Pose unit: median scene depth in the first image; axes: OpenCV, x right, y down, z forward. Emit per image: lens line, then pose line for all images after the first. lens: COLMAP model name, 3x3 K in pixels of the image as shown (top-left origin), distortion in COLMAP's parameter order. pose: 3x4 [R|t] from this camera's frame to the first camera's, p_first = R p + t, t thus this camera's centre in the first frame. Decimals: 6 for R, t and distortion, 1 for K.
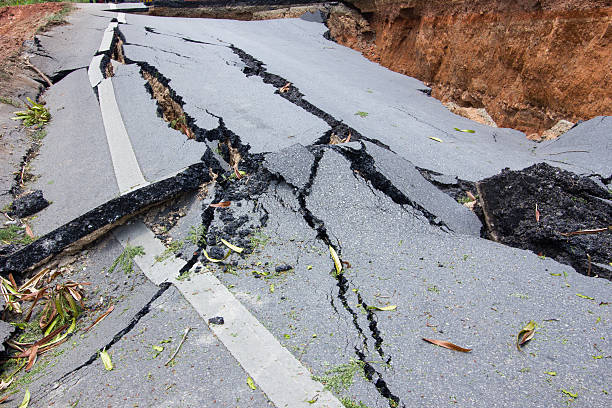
lens RADIAL K [[683.3, 0, 317.4], [0, 683.3, 190.2], [0, 0, 1]] dist [-0.008060, 0.061468]
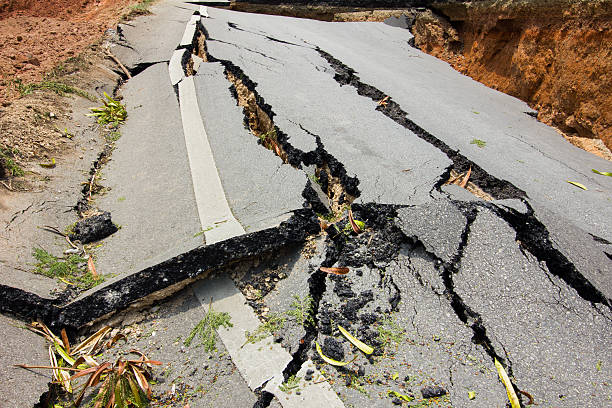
lens RADIAL K [[666.7, 0, 306.0], [0, 666.7, 204.0], [0, 0, 1]] dist [0.000026, 0.030910]
pose [[0.991198, 0.089433, -0.097617, -0.079416], [-0.087173, 0.995822, 0.027187, -0.051425], [0.099641, -0.018438, 0.994853, 0.192916]]
